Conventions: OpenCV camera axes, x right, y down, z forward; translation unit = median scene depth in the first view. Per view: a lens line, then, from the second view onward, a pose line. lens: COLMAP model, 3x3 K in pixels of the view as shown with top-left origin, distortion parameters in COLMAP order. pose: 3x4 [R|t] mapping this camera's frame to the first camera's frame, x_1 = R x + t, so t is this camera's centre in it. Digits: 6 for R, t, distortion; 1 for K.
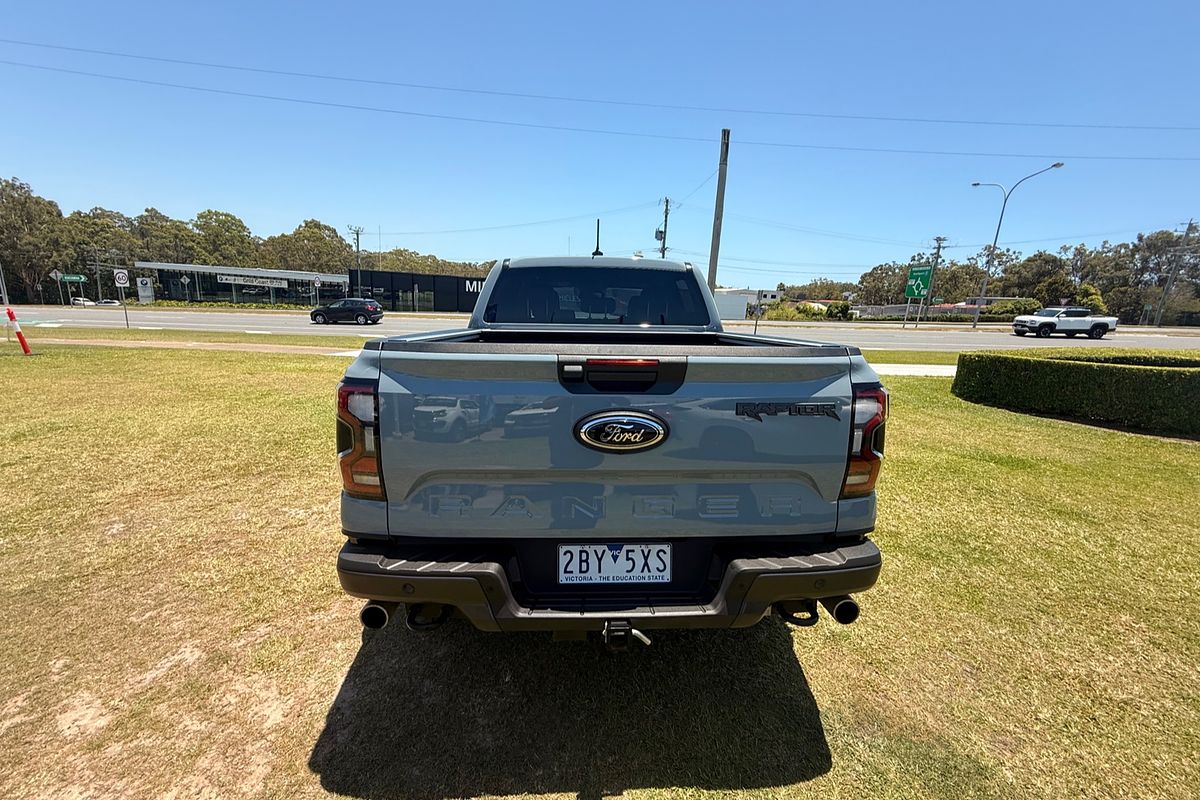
lens RADIAL K [[472.2, 0, 602.6], [0, 472.2, 397.9], [0, 0, 1]] dist [-0.001357, 0.000182]
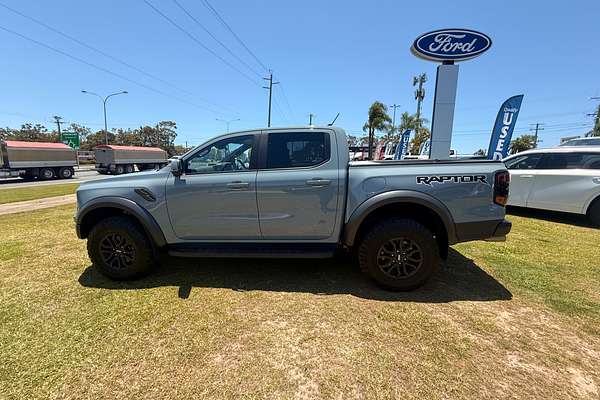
lens RADIAL K [[236.1, 0, 297.4], [0, 236.1, 201.0], [0, 0, 1]] dist [-0.001357, 0.000182]
pose [[0.169546, -0.197489, 0.965532, -2.268926], [0.200536, 0.966133, 0.162398, -0.379806], [-0.964904, 0.166090, 0.203407, 1.970479]]
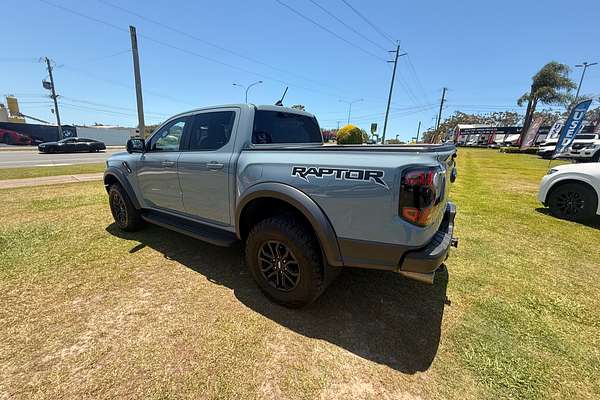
lens RADIAL K [[236.1, 0, 298.1], [0, 236.1, 199.4], [0, 0, 1]] dist [-0.001357, 0.000182]
pose [[0.611919, -0.209283, 0.762729, -1.517912], [0.157552, 0.977284, 0.141754, -0.127138], [-0.775069, 0.033427, 0.630991, 0.740618]]
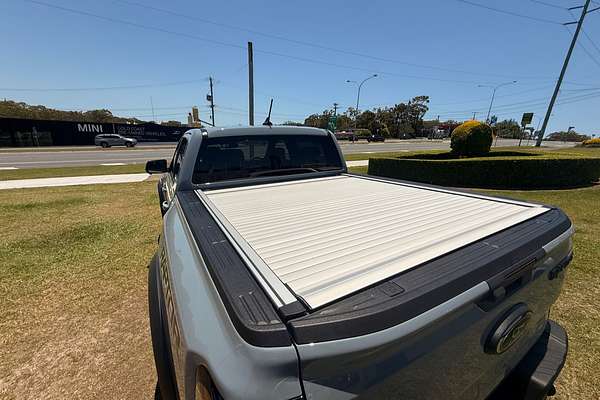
lens RADIAL K [[236.1, 0, 298.0], [0, 236.1, 198.5], [0, 0, 1]] dist [-0.001357, 0.000182]
pose [[0.896824, -0.140174, 0.419594, -0.508529], [0.111331, 0.989460, 0.092596, -0.284897], [-0.428151, -0.036328, 0.902977, 0.650359]]
